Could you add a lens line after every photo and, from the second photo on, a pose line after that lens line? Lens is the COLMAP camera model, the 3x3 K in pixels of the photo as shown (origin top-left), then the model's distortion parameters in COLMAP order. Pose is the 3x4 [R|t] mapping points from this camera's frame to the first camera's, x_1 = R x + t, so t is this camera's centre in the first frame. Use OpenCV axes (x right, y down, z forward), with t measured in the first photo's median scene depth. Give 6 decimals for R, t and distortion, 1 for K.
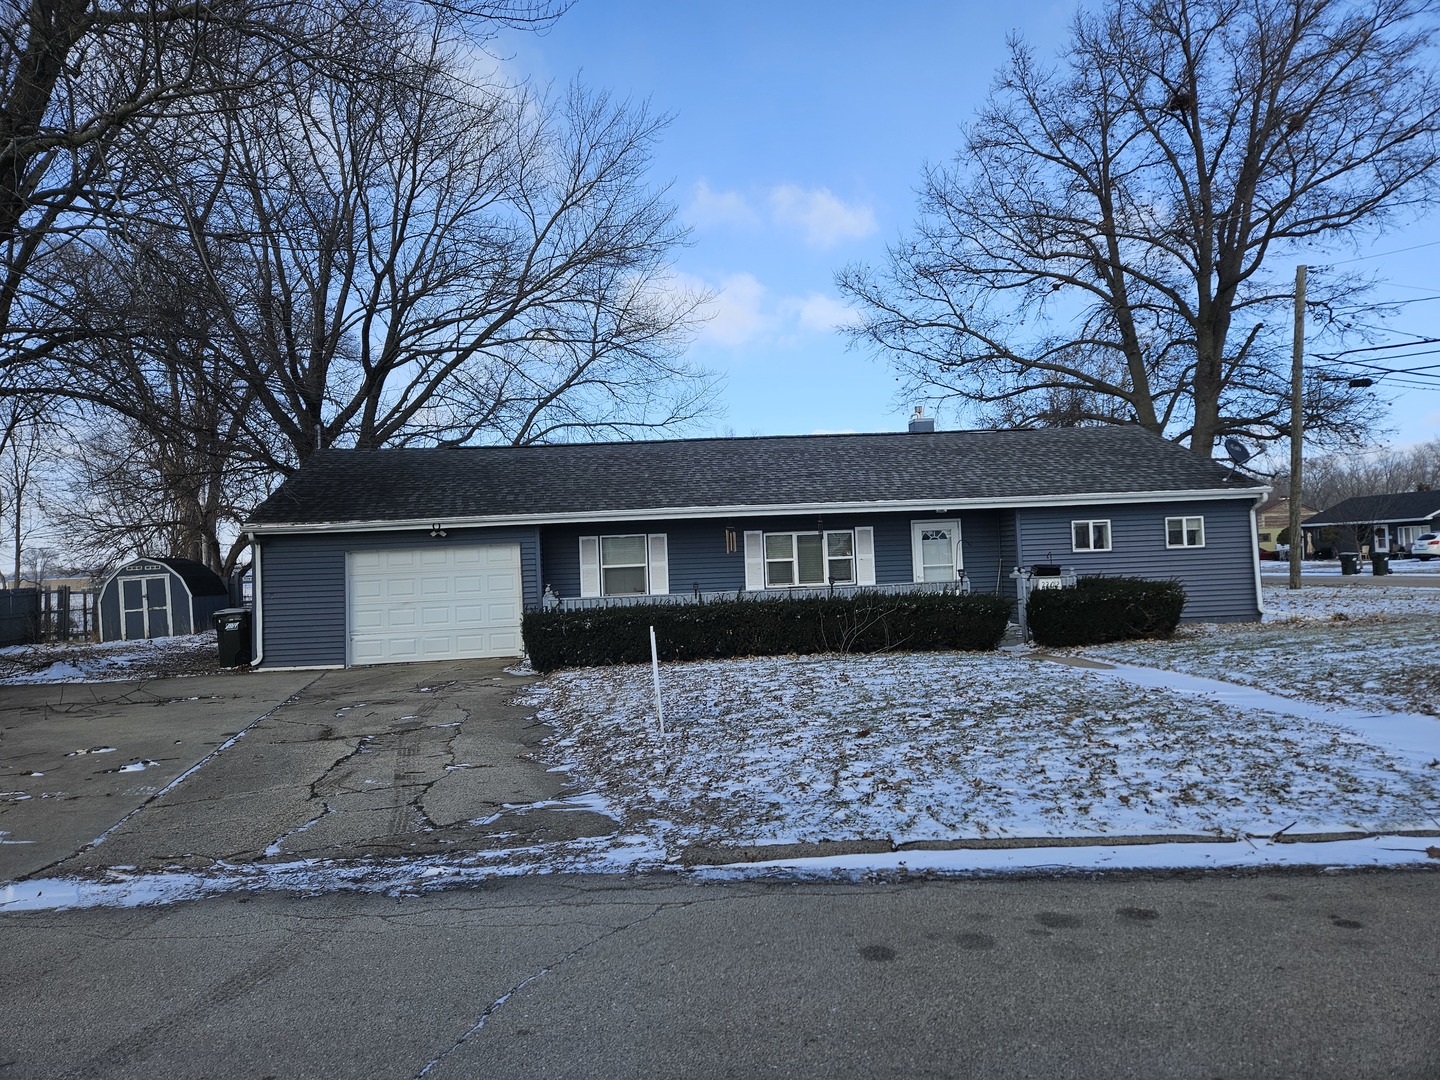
lens RADIAL K [[958.5, 0, 719.8], [0, 958.5, 539.8], [0, 0, 1]] dist [0.063105, -0.036020]
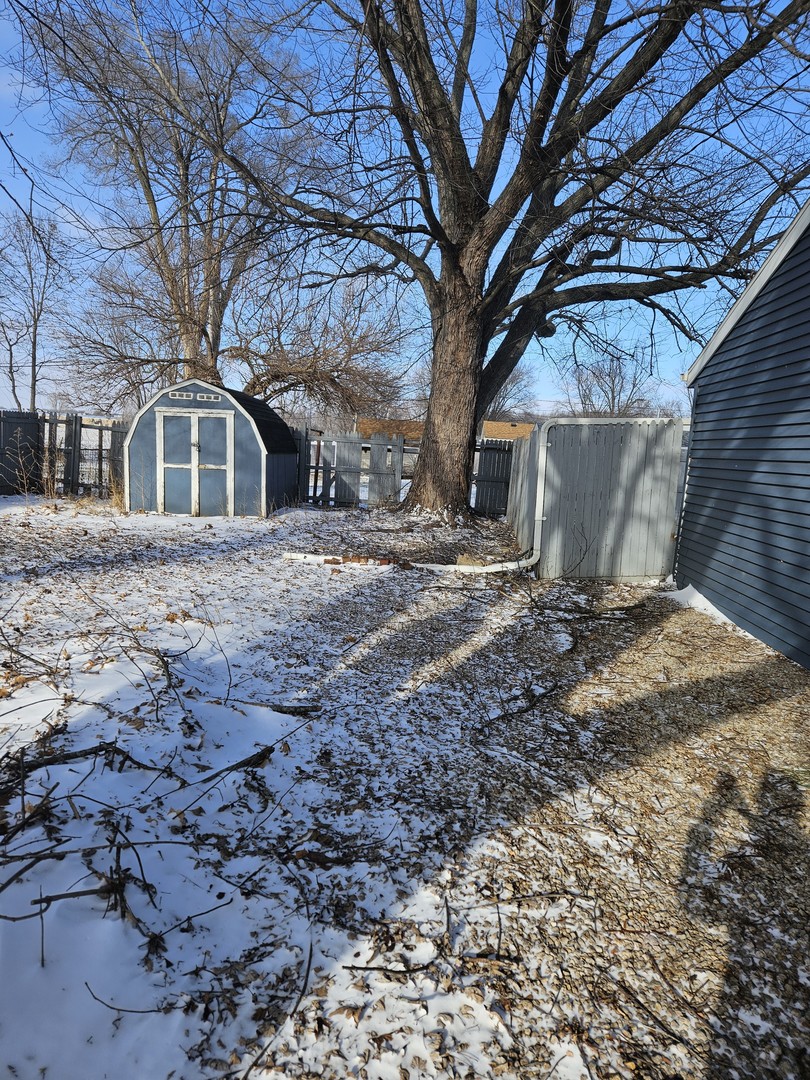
lens RADIAL K [[718.8, 0, 405.0], [0, 718.8, 539.3], [0, 0, 1]] dist [0.063105, -0.036020]
pose [[0.980228, 0.131601, -0.147767, -0.386398], [-0.108425, 0.981908, 0.155242, 0.031796], [0.165524, -0.136151, 0.976762, 0.574036]]
